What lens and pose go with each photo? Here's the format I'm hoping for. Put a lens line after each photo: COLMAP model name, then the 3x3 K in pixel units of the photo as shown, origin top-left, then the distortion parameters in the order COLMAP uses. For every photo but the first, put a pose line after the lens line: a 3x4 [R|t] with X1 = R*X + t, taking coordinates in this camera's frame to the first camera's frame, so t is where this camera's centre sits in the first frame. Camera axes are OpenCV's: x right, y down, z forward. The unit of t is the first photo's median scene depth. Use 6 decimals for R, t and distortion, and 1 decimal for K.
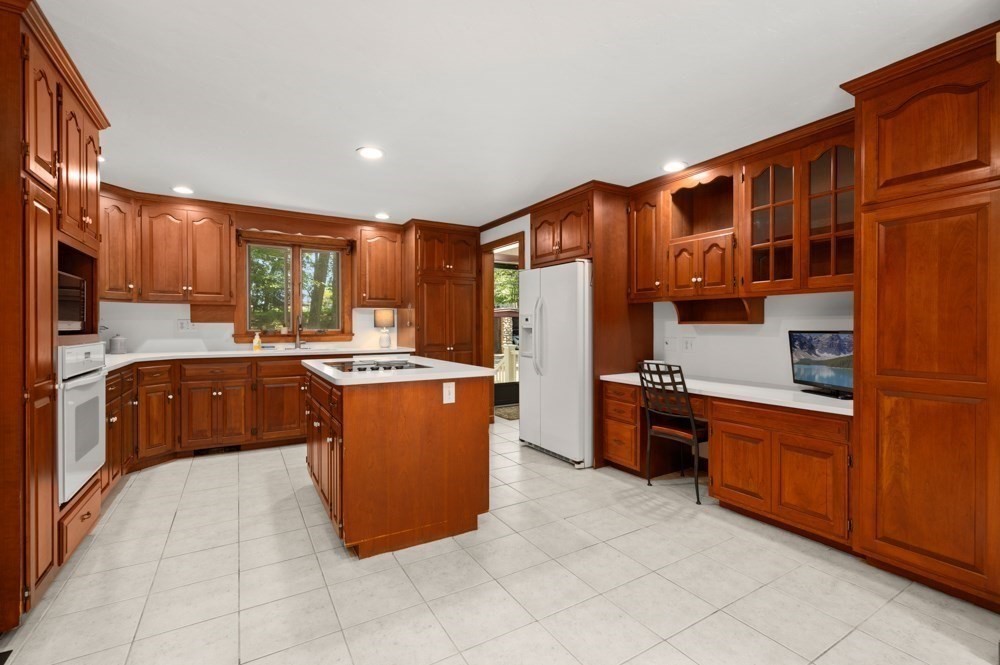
lens RADIAL K [[458.4, 0, 503.5], [0, 458.4, 330.7], [0, 0, 1]] dist [-0.000814, 0.000336]
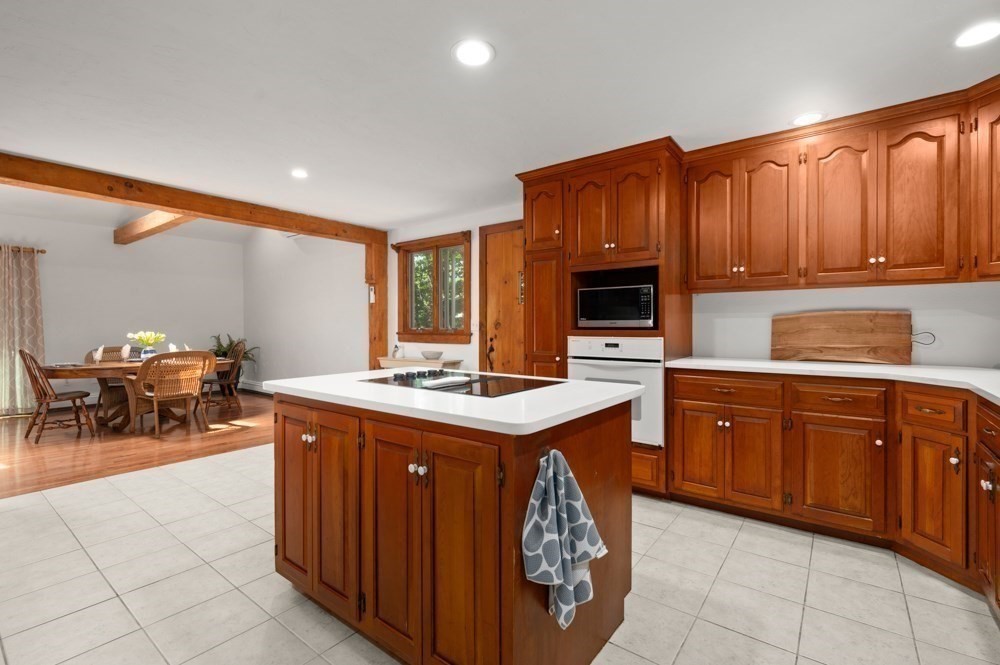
lens RADIAL K [[458.4, 0, 509.2], [0, 458.4, 327.9], [0, 0, 1]] dist [-0.000814, 0.000336]
pose [[-0.928317, 0.009153, -0.371676, -0.098376], [0.003367, 0.999863, 0.016212, -0.014509], [0.371774, 0.013798, -0.928221, 1.610559]]
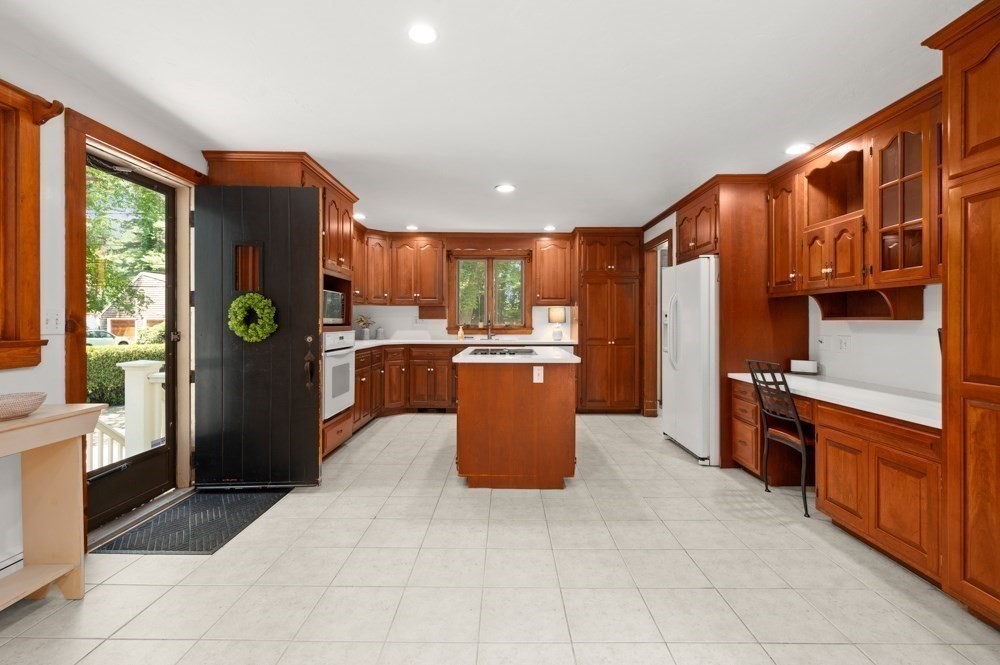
lens RADIAL K [[458.4, 0, 485.6], [0, 458.4, 324.2], [0, 0, 1]] dist [-0.000814, 0.000336]
pose [[0.840131, 0.005247, -0.542358, 0.367226], [-0.008313, 0.999960, -0.003202, 0.001738], [0.542319, 0.007199, 0.840142, -0.116070]]
